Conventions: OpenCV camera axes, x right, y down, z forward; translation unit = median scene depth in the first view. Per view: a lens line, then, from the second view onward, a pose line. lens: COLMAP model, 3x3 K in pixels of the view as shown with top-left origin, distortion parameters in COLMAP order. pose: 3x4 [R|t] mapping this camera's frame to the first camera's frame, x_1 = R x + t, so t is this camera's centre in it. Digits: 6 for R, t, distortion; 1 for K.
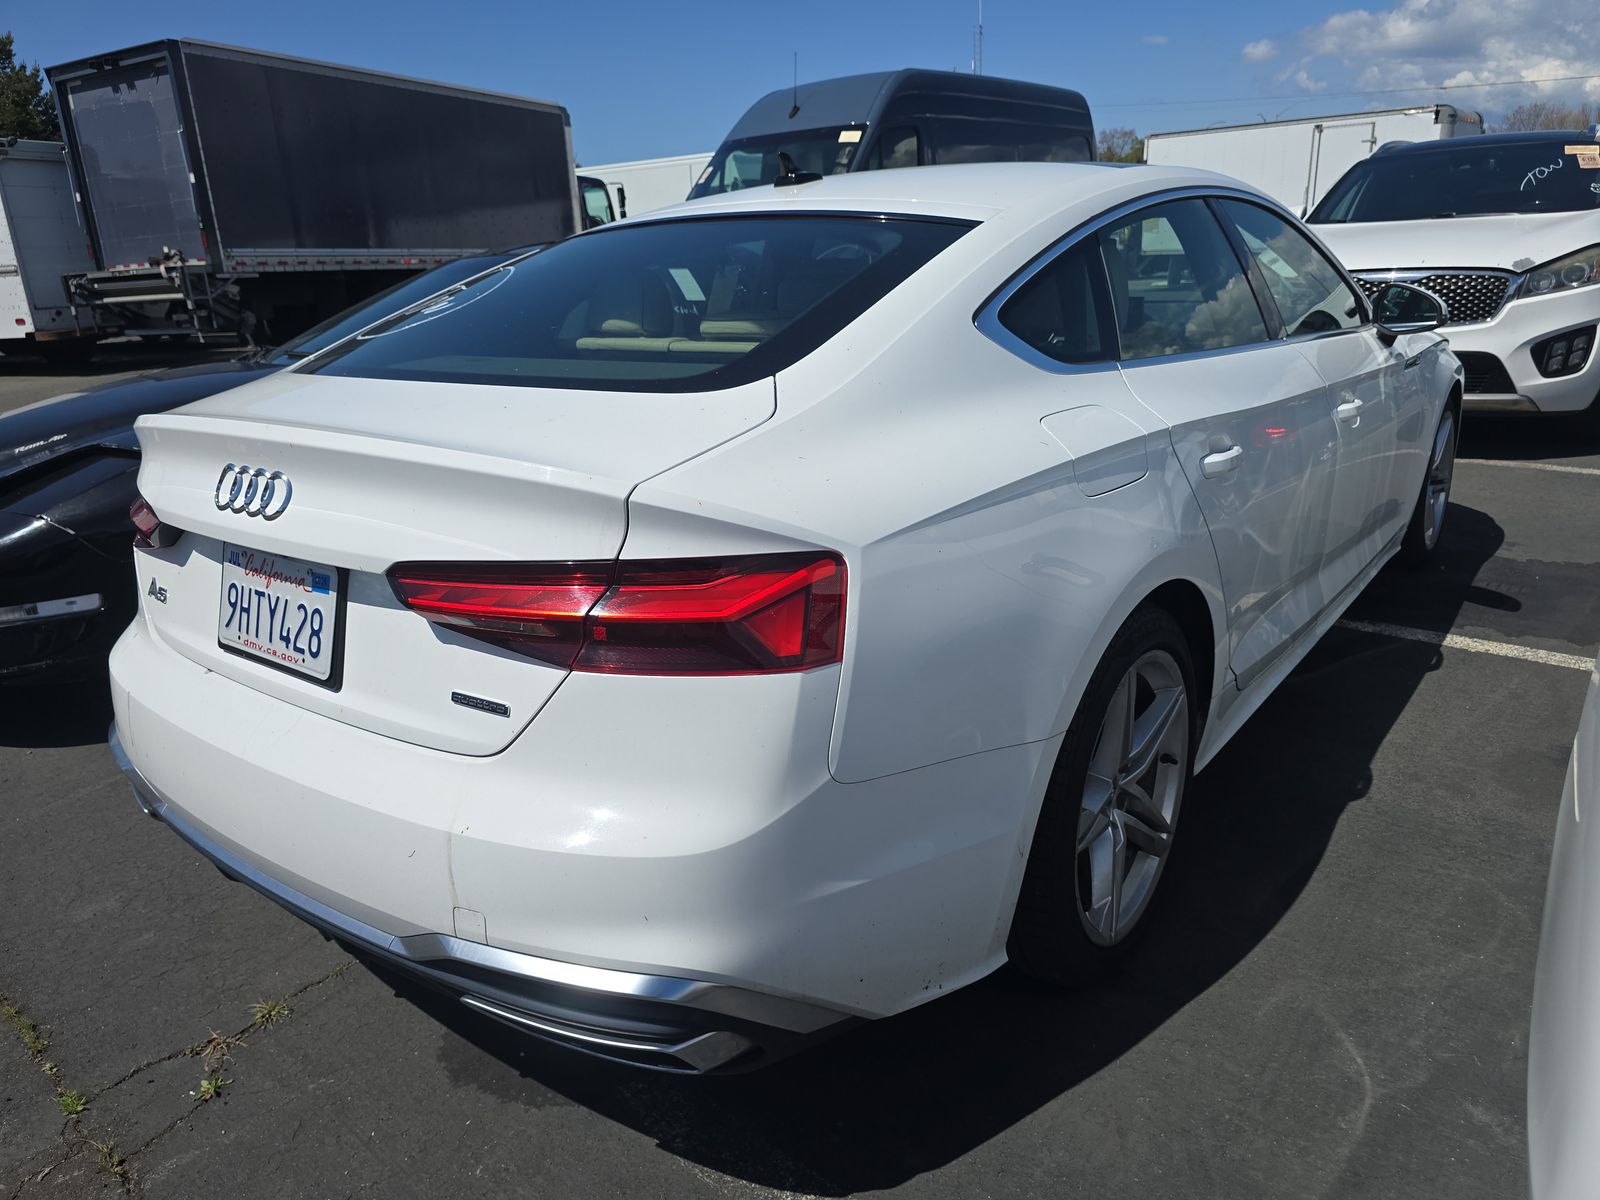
lens RADIAL K [[1083.0, 0, 785.7], [0, 1083.0, 599.3], [0, 0, 1]] dist [0.042172, -0.042005]
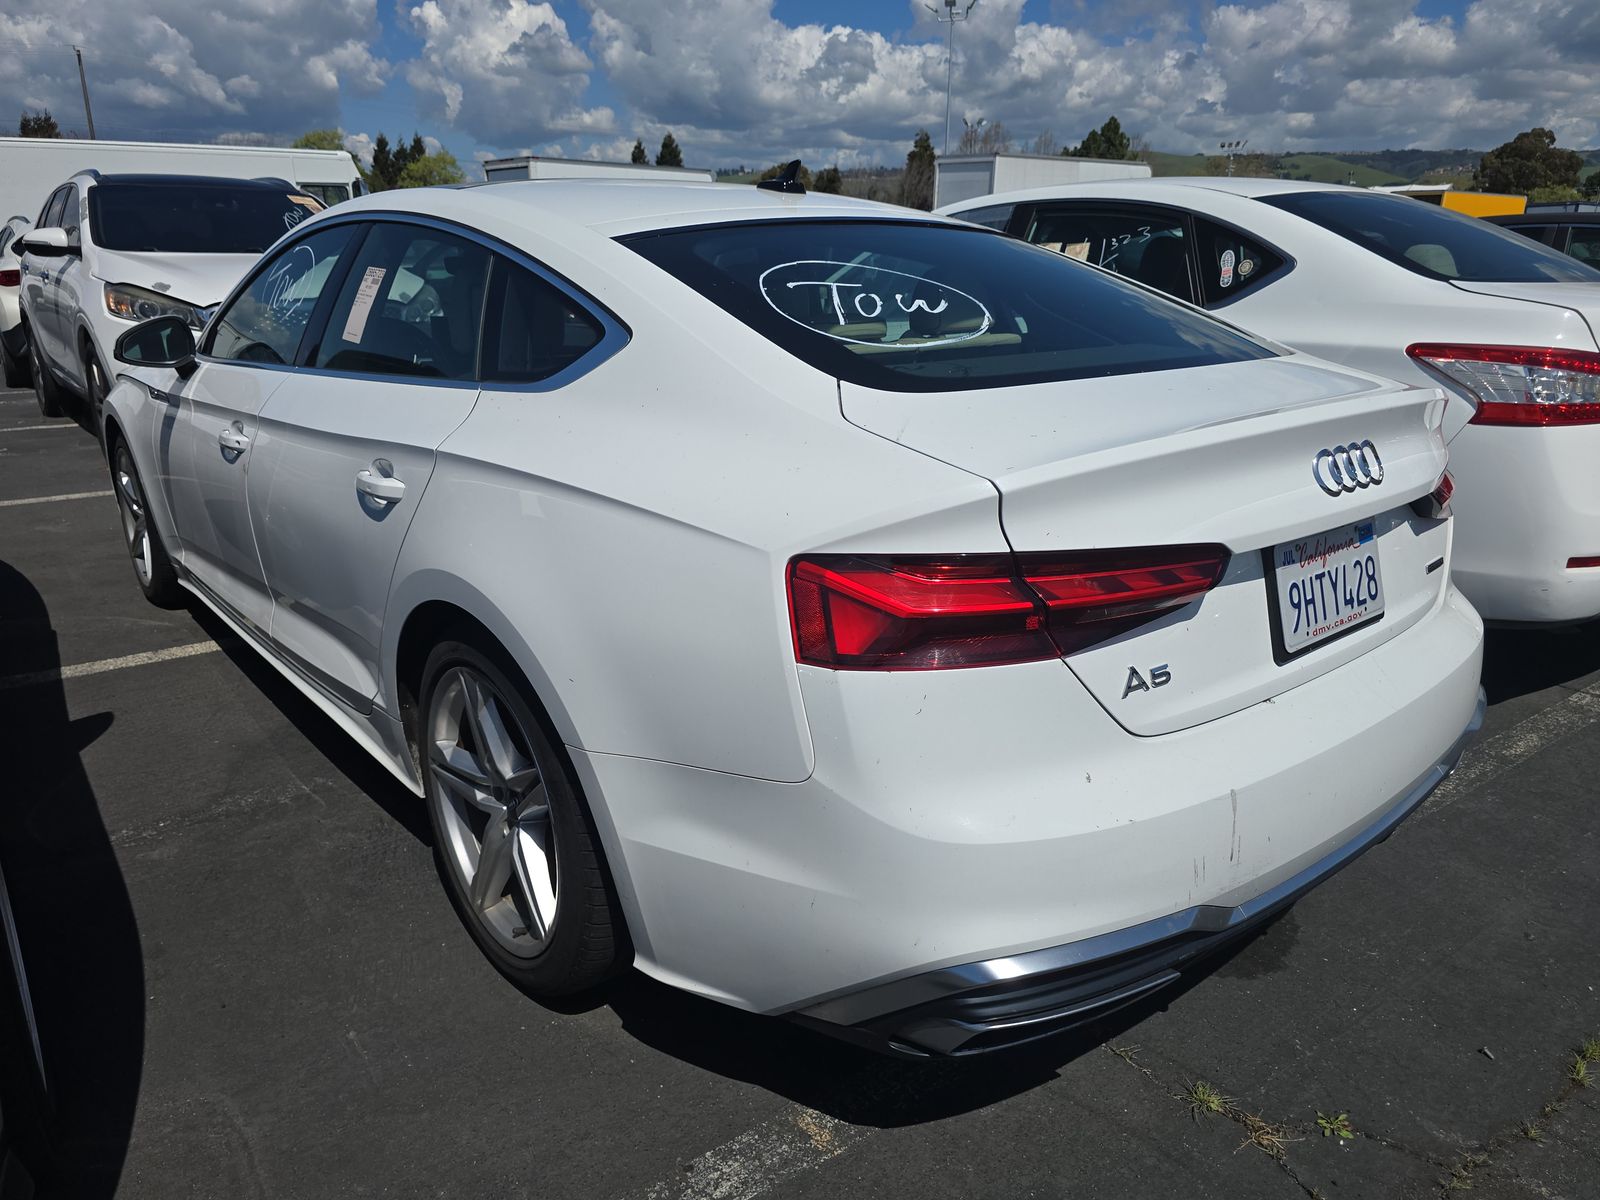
lens RADIAL K [[1083.0, 0, 798.9], [0, 1083.0, 605.2], [0, 0, 1]] dist [0.042172, -0.042005]
pose [[0.203986, -0.250571, 0.946363, -0.270252], [0.280337, 0.941158, 0.188767, -0.053351], [-0.937977, 0.226794, 0.262227, 0.210364]]
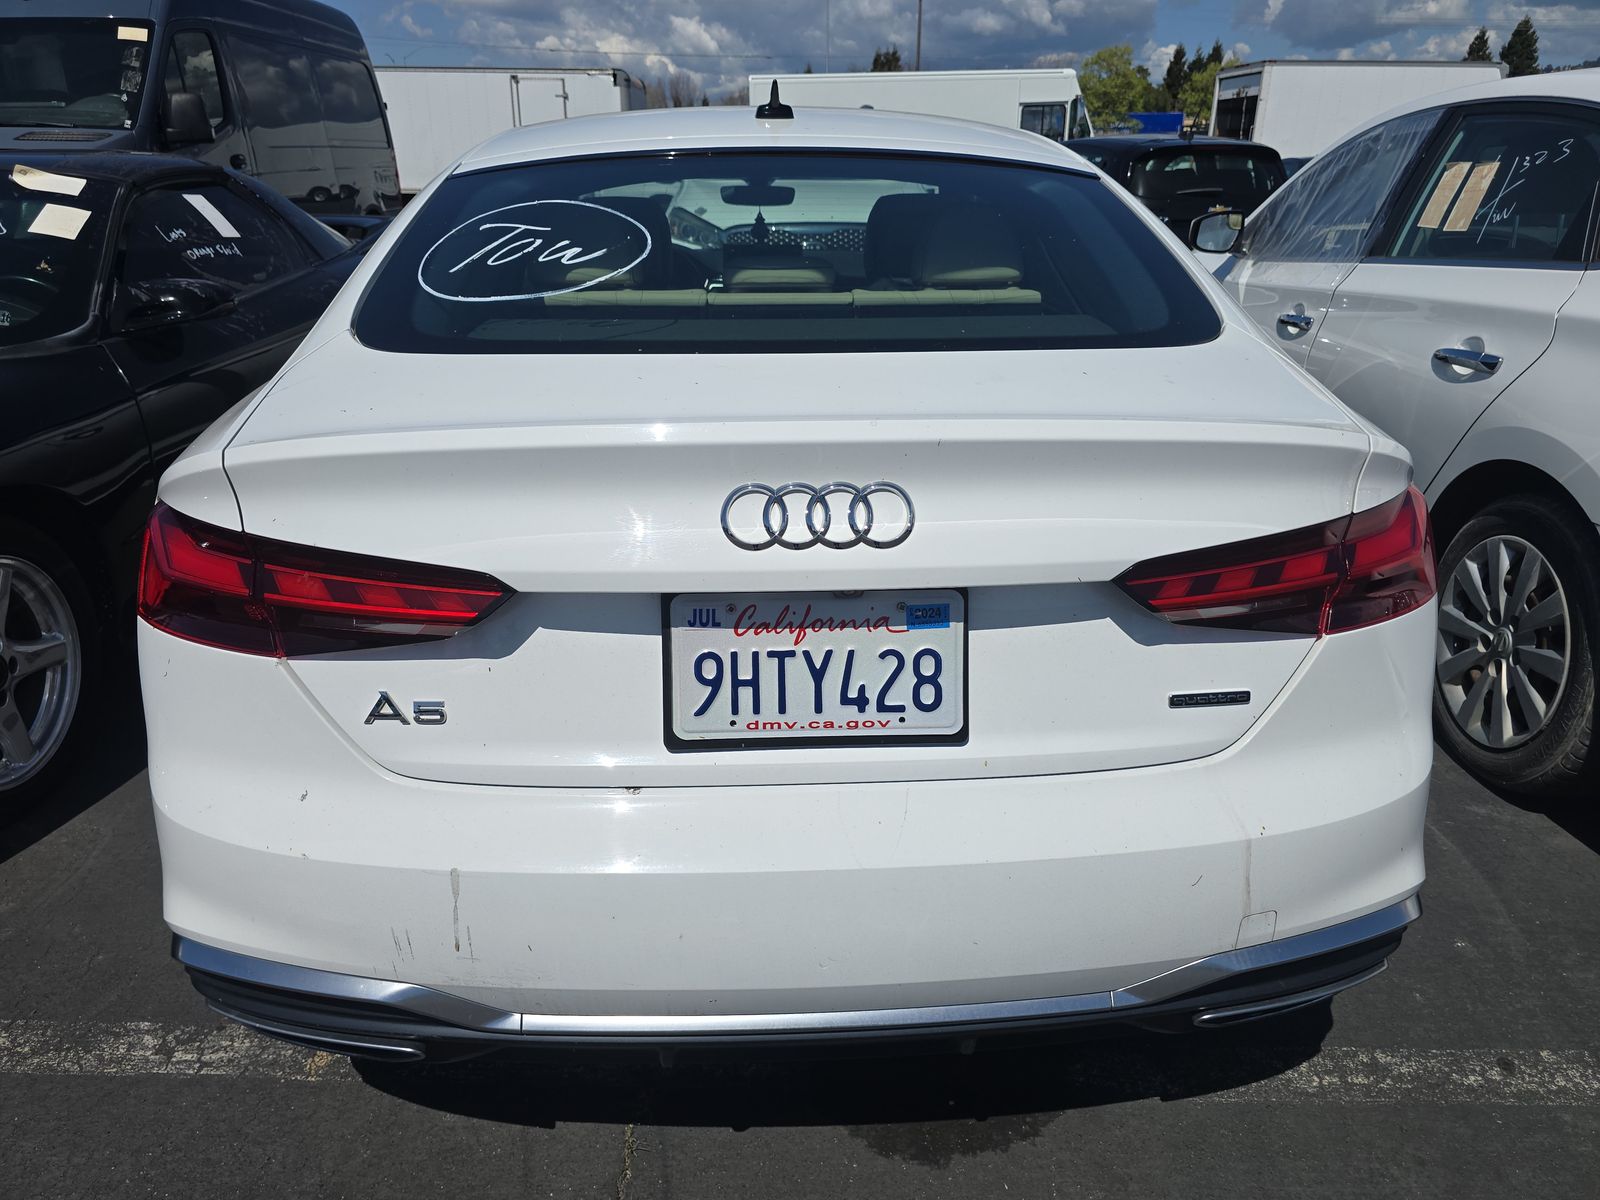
lens RADIAL K [[1083.0, 0, 786.3], [0, 1083.0, 592.5], [0, 0, 1]] dist [0.042172, -0.042005]
pose [[0.756110, -0.192196, 0.625586, -0.163702], [0.164862, 0.981014, 0.102134, -0.021162], [-0.633339, 0.025911, 0.773441, 0.076429]]
